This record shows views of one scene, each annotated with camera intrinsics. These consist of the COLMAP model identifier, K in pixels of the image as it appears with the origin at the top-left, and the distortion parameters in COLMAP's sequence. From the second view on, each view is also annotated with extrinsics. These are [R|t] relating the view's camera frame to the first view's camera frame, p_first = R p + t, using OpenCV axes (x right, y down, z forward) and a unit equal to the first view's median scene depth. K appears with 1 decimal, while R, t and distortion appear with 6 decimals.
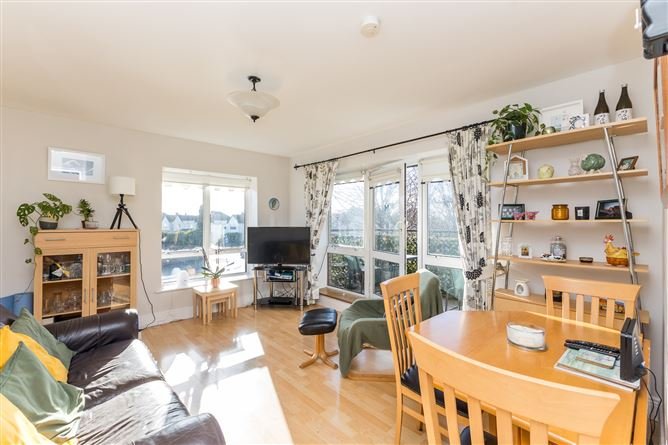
lens RADIAL K [[291.6, 0, 334.5], [0, 291.6, 218.2], [0, 0, 1]] dist [0.011225, 0.000029]
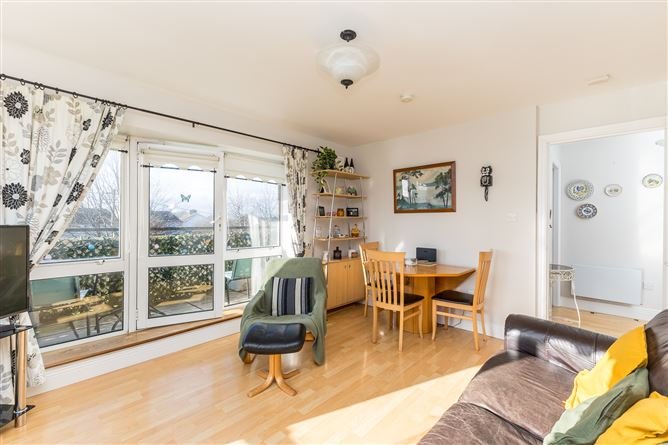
lens RADIAL K [[291.6, 0, 334.5], [0, 291.6, 218.2], [0, 0, 1]] dist [0.011225, 0.000029]
pose [[-0.076830, 0.004721, 0.997033, -0.944986], [-0.016322, 0.999849, -0.005992, 0.023698], [-0.996911, -0.016734, -0.076742, 0.968932]]
